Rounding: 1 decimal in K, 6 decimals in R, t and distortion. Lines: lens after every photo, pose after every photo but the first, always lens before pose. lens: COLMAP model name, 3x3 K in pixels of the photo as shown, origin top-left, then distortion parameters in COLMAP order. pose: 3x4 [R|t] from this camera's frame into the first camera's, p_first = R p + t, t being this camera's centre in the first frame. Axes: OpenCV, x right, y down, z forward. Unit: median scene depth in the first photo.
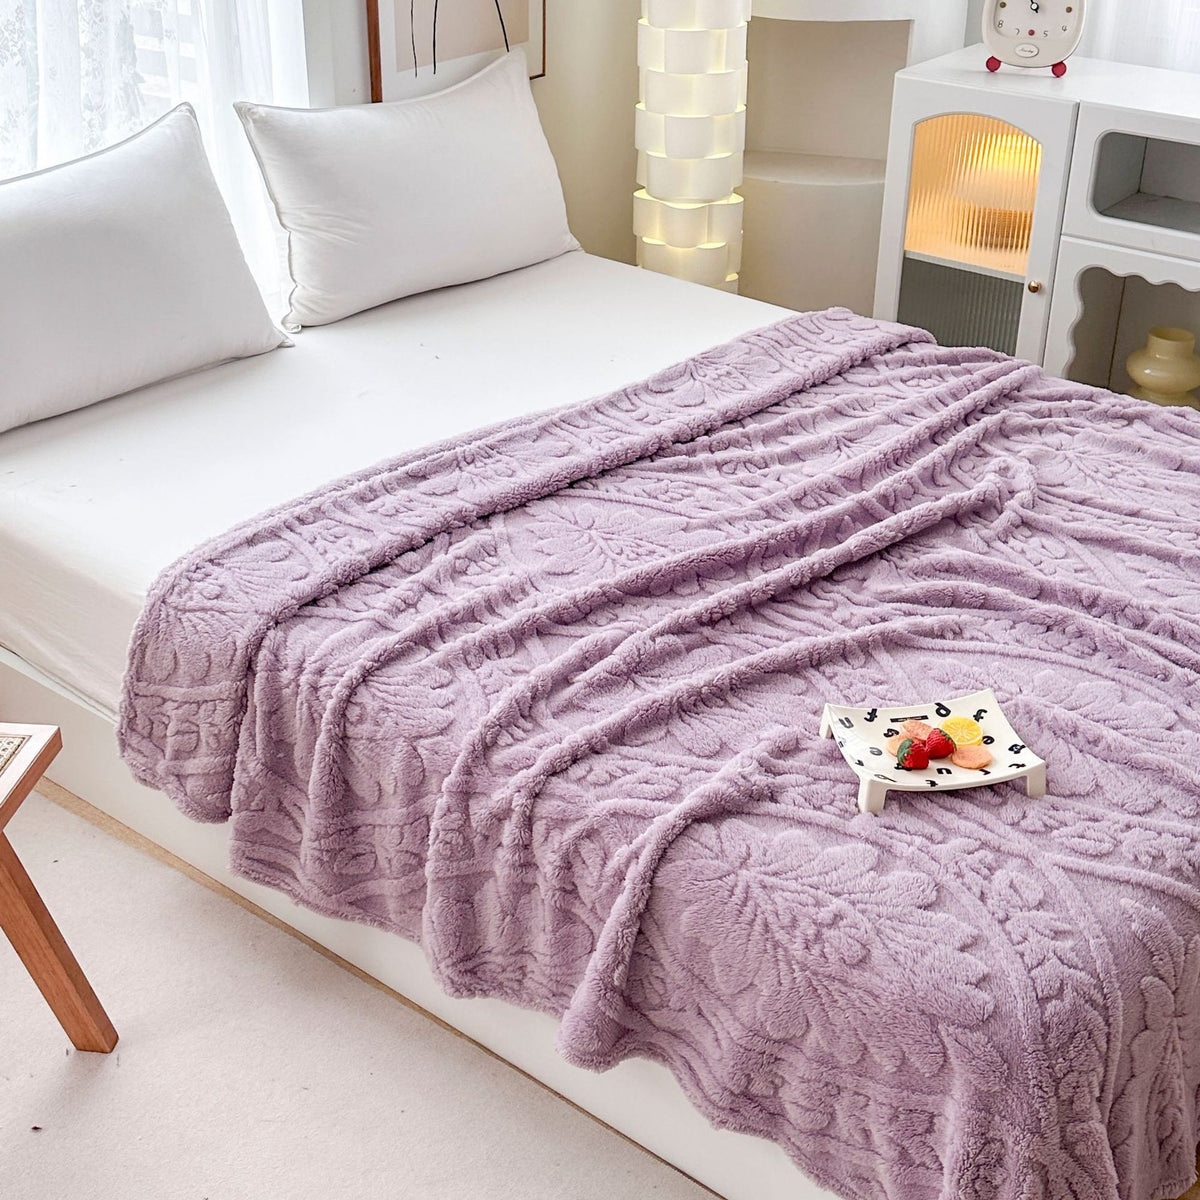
lens RADIAL K [[1700.2, 0, 589.5], [0, 1700.2, 499.6], [0, 0, 1]] dist [0.099860, 0.000000]
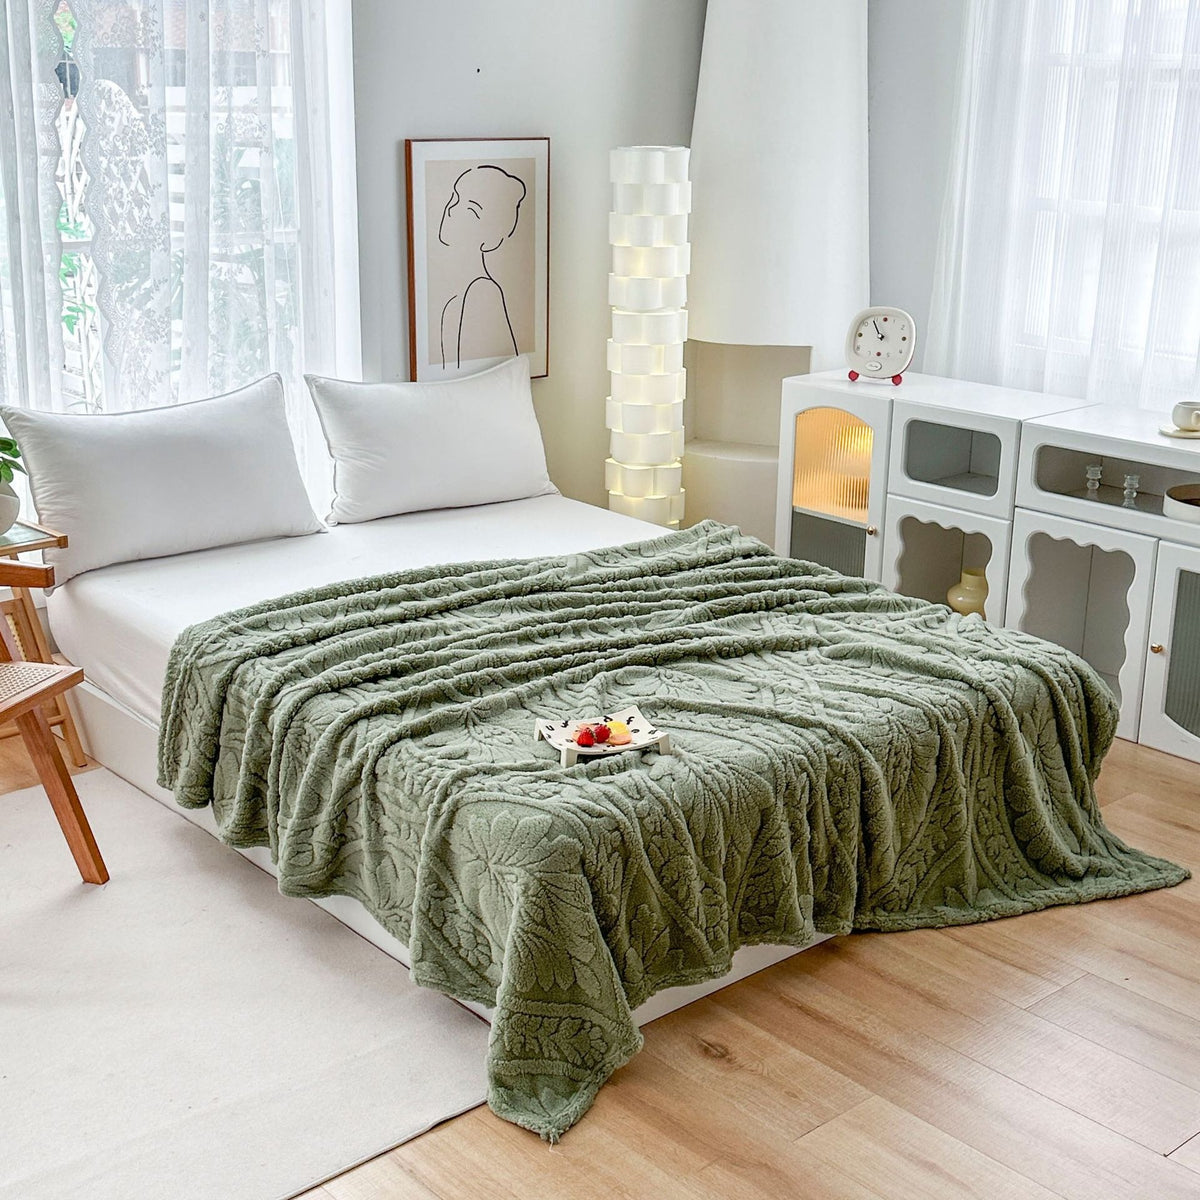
lens RADIAL K [[1700.2, 0, 587.4], [0, 1700.2, 578.6], [0, 0, 1]] dist [0.099860, 0.000000]
pose [[0.984869, 0.049643, -0.166038, 0.268333], [-0.077120, 0.983544, -0.163382, 0.156425], [0.155195, 0.173715, 0.972490, -0.361045]]
